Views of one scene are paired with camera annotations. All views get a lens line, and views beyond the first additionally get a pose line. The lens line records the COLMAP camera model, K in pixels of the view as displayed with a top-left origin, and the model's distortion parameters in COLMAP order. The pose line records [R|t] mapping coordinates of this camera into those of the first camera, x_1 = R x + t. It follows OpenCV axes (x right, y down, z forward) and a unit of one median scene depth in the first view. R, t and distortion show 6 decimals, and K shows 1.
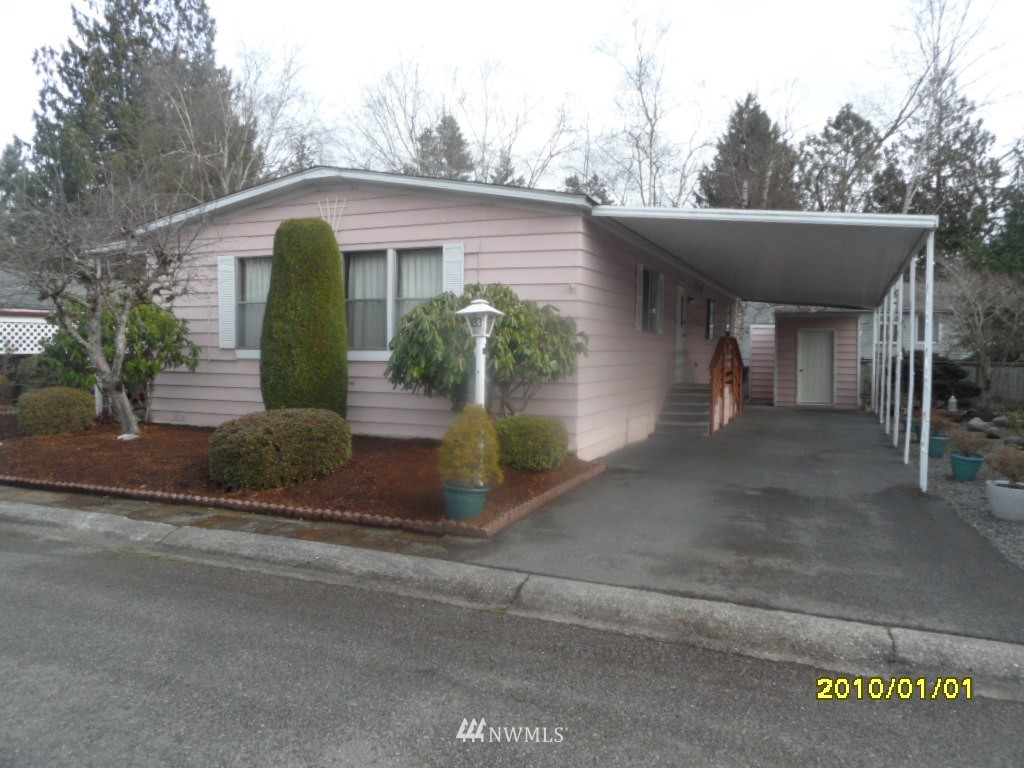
lens RADIAL K [[742.0, 0, 519.2], [0, 742.0, 381.6], [0, 0, 1]] dist [-0.051734, 0.038584]
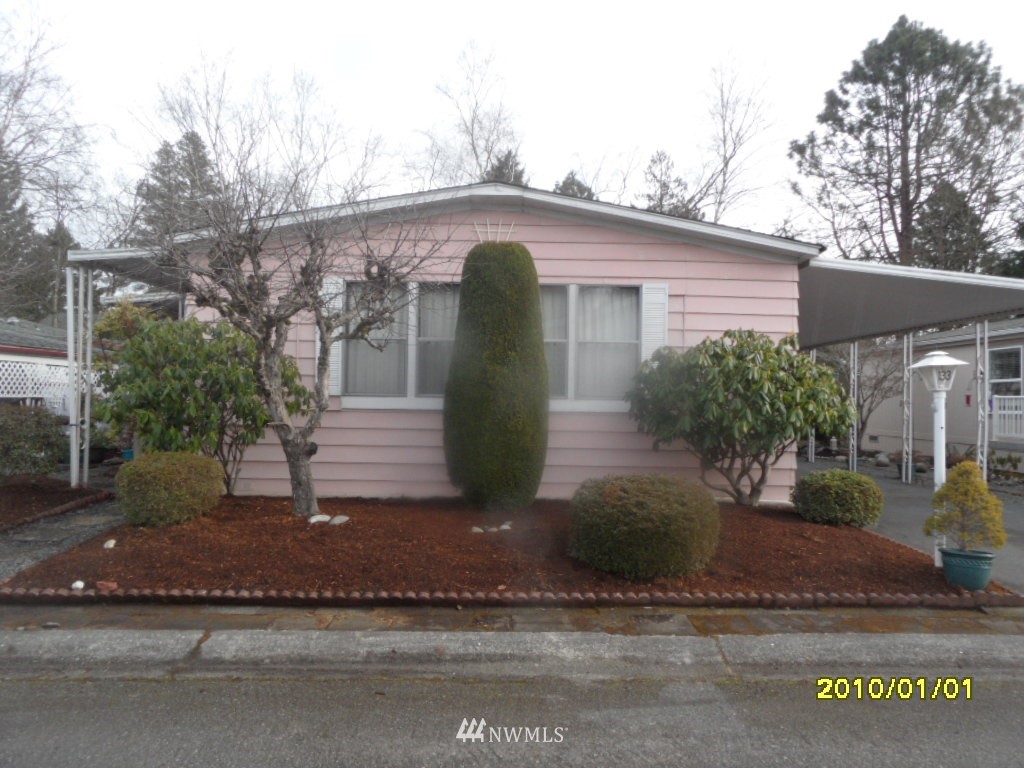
lens RADIAL K [[735.7, 0, 512.0], [0, 735.7, 384.0], [0, 0, 1]] dist [0.003004, 0.006997]
pose [[0.919587, 0.010516, 0.392747, -0.602285], [0.009916, 0.998702, -0.049959, -0.017479], [-0.392762, 0.049837, 0.918289, 0.232610]]
